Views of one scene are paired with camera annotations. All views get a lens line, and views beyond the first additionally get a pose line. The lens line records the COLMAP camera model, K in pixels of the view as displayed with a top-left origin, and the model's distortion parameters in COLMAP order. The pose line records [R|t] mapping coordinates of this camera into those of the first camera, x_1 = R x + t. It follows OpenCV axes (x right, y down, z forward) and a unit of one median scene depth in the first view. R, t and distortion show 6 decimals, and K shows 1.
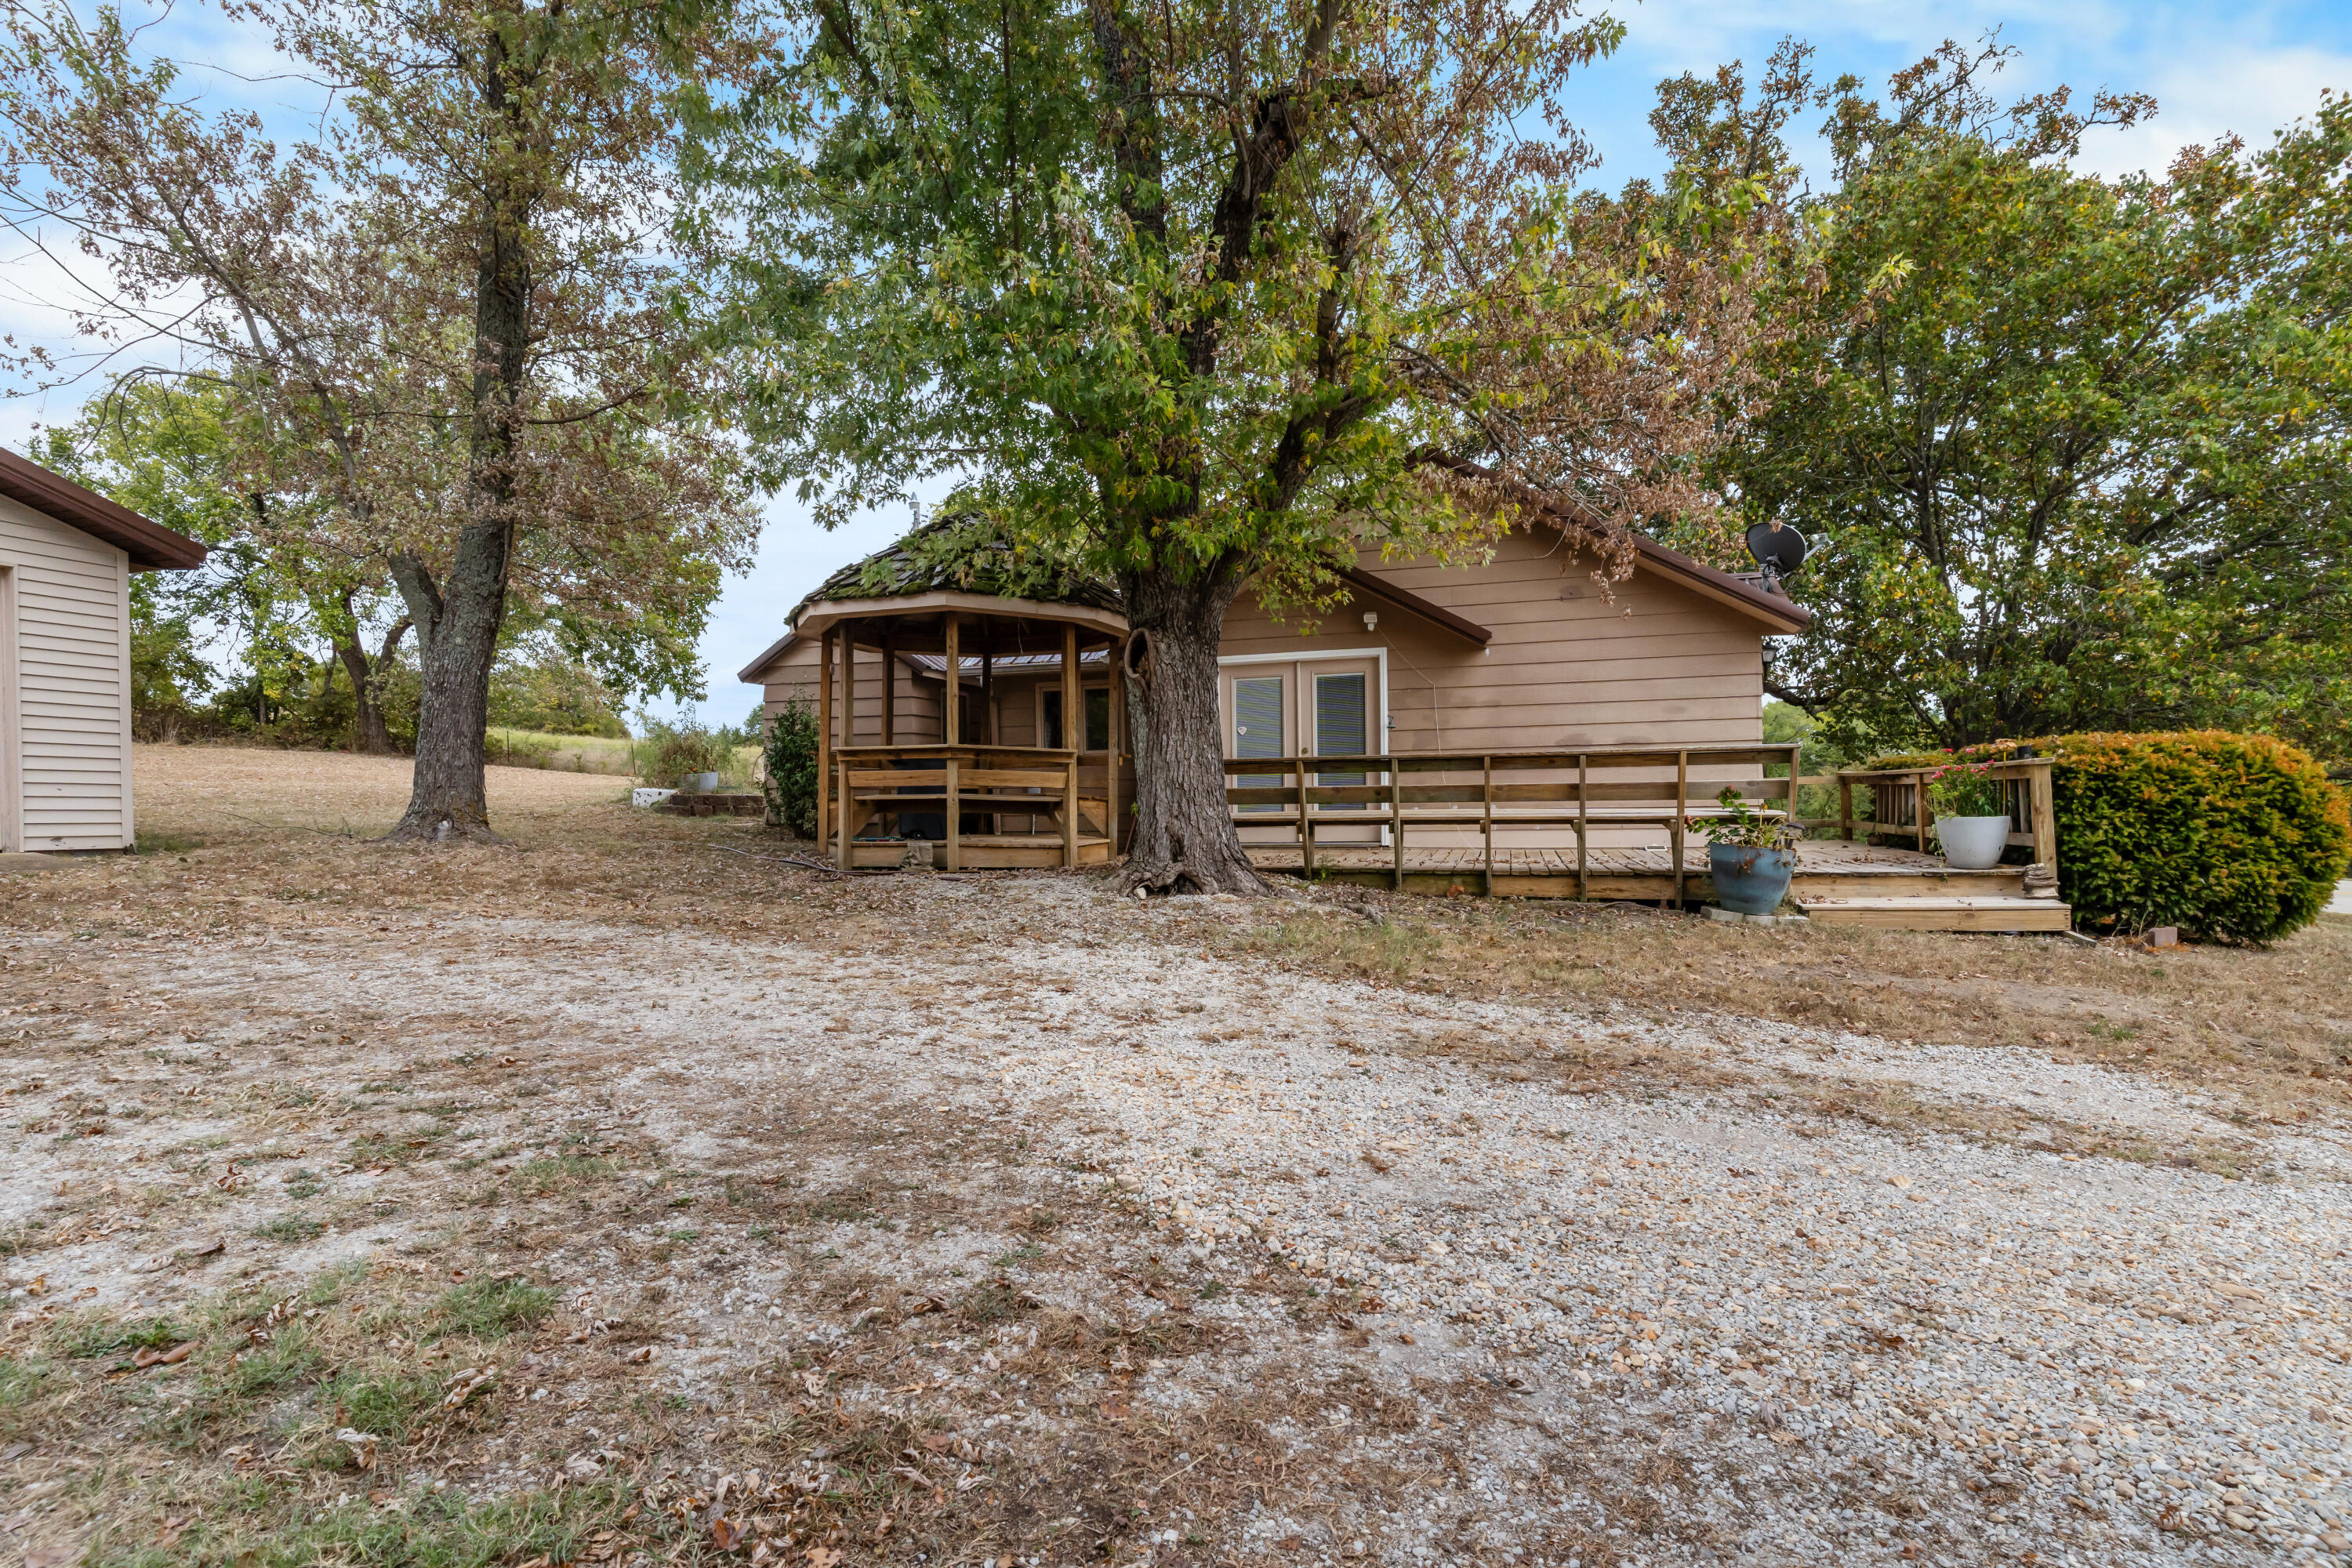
lens RADIAL K [[1126.8, 0, 1174.9], [0, 1126.8, 827.8], [0, 0, 1]] dist [0.001126, -0.000364]
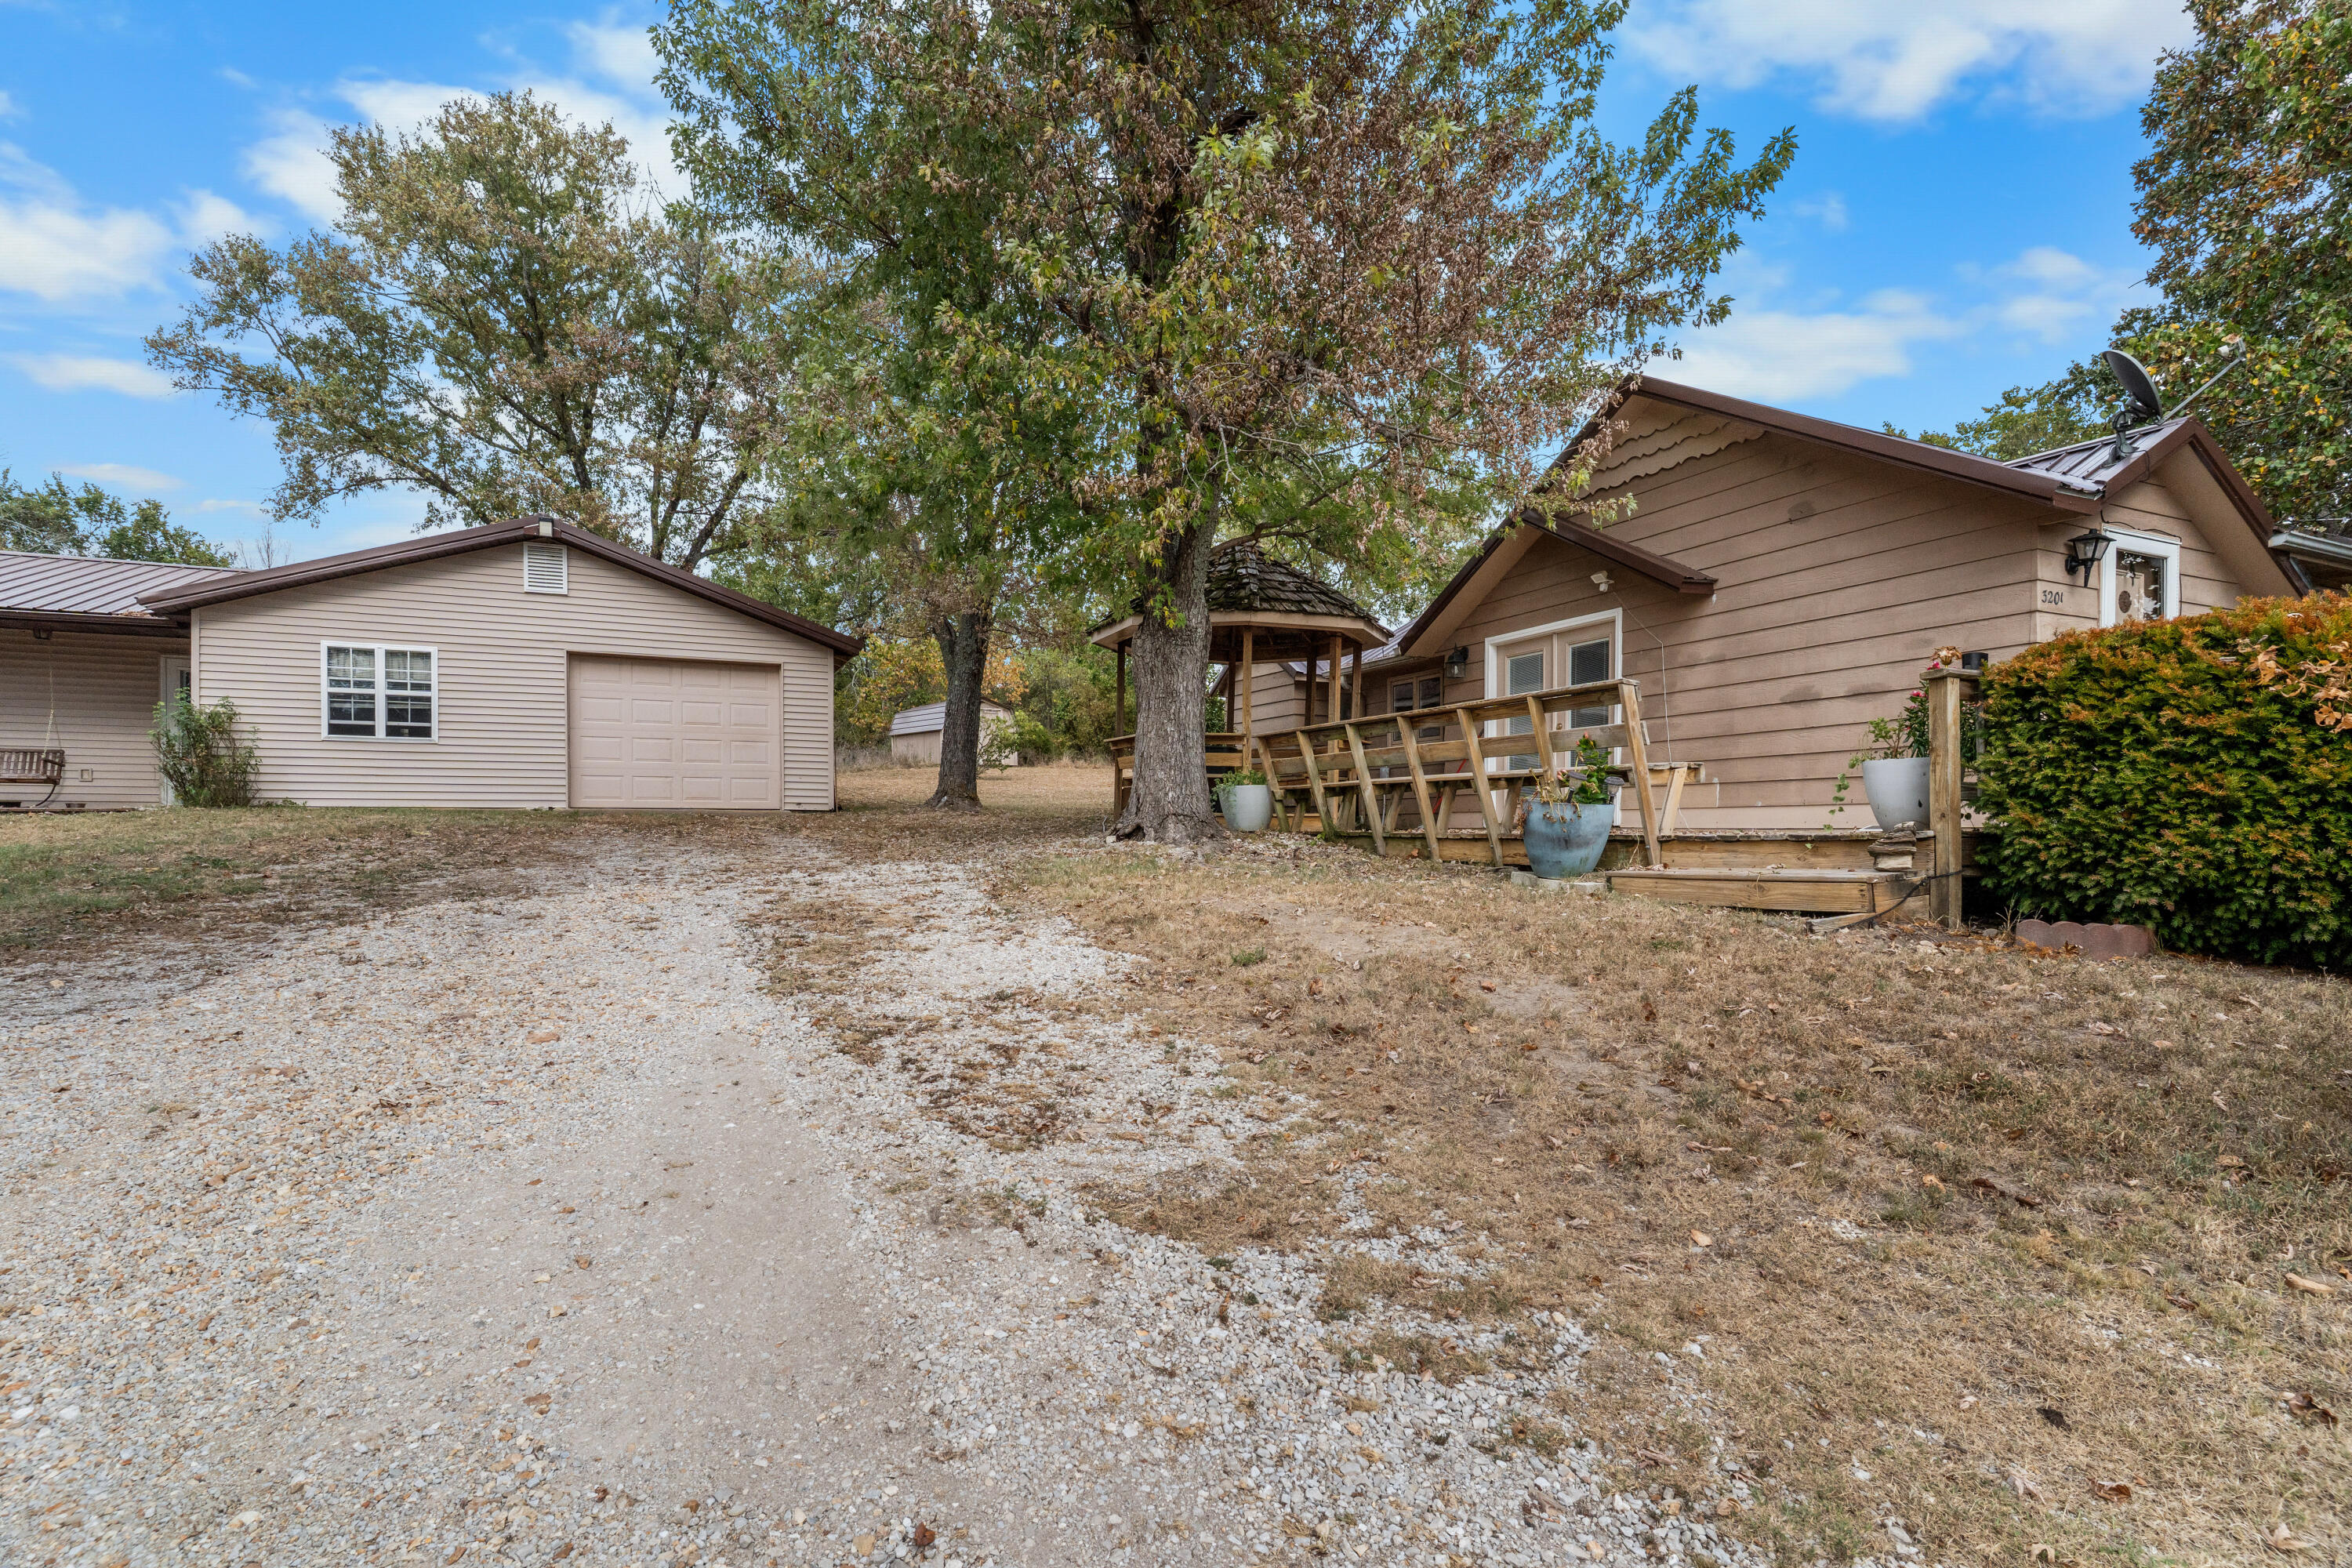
lens RADIAL K [[1126.8, 0, 1174.9], [0, 1126.8, 827.8], [0, 0, 1]] dist [0.001126, -0.000364]
pose [[0.674808, 0.013285, -0.737874, 1.664785], [-0.026313, 0.999635, -0.006066, 0.088715], [0.737524, 0.023509, 0.674911, 0.325078]]
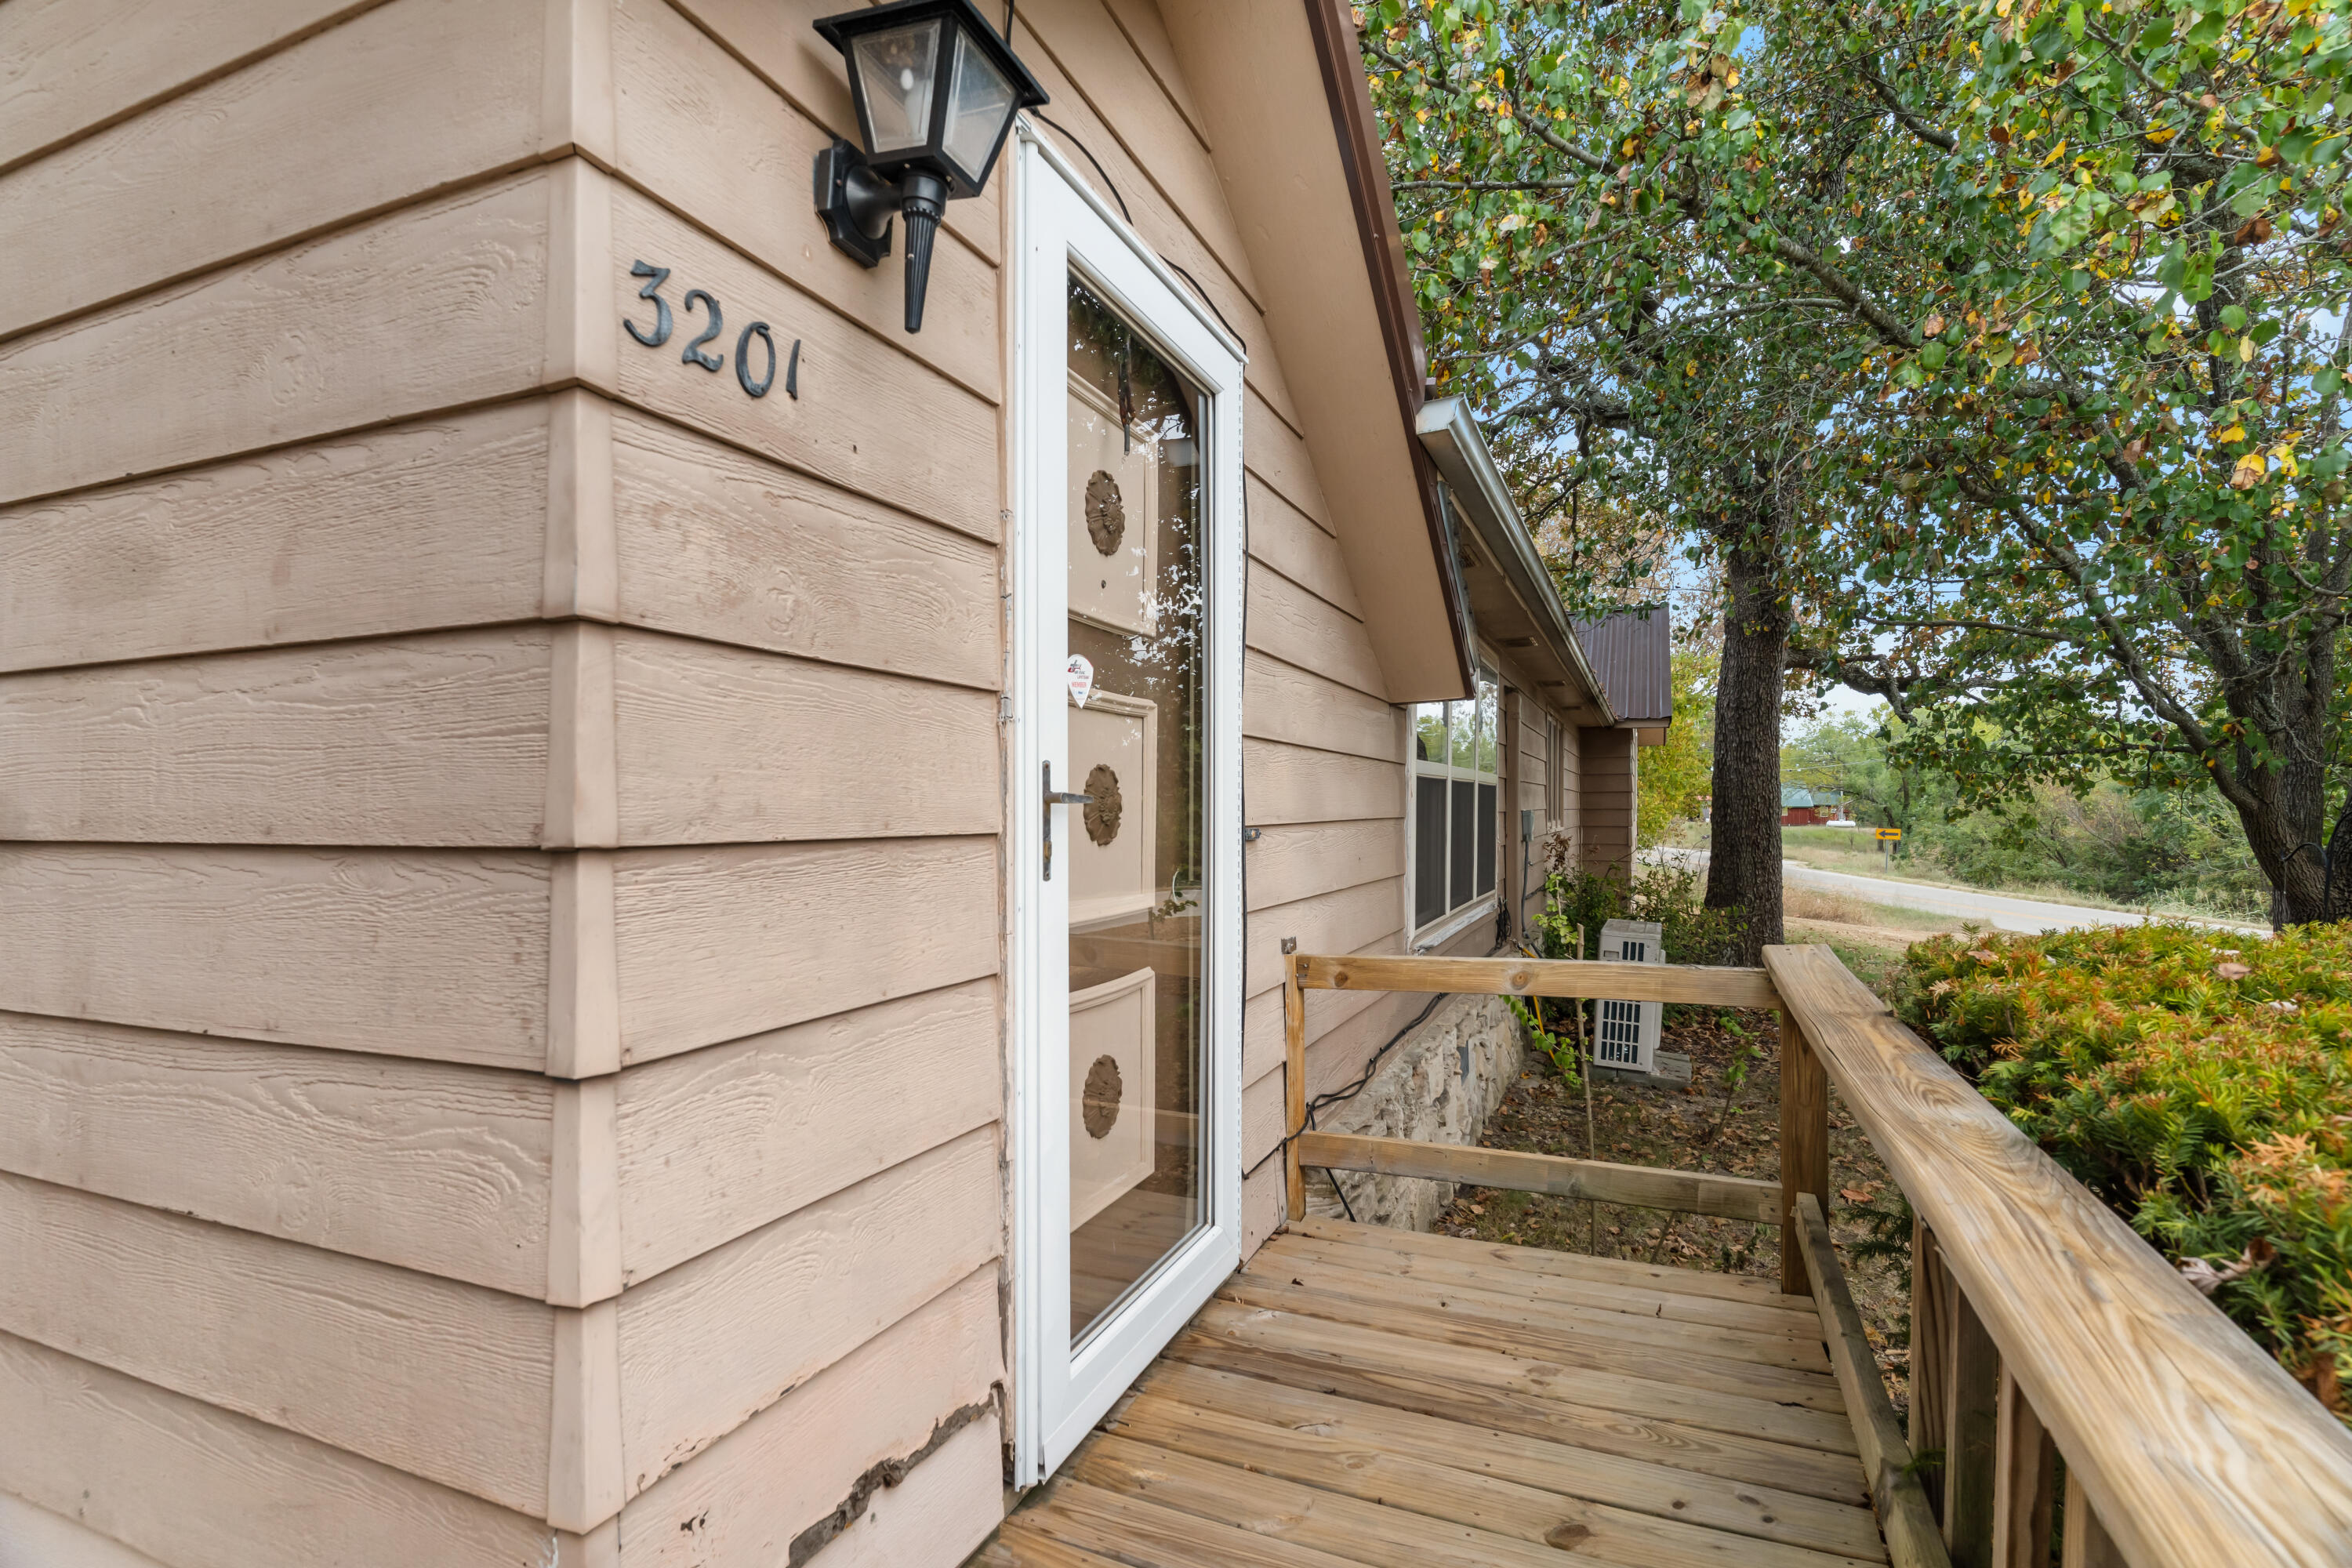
lens RADIAL K [[1126.8, 0, 1174.9], [0, 1126.8, 827.8], [0, 0, 1]] dist [0.001126, -0.000364]
pose [[0.993503, 0.007805, -0.113535, 1.470807], [-0.008652, 0.999938, -0.006967, -0.148193], [0.113474, 0.007904, 0.993510, 1.934600]]
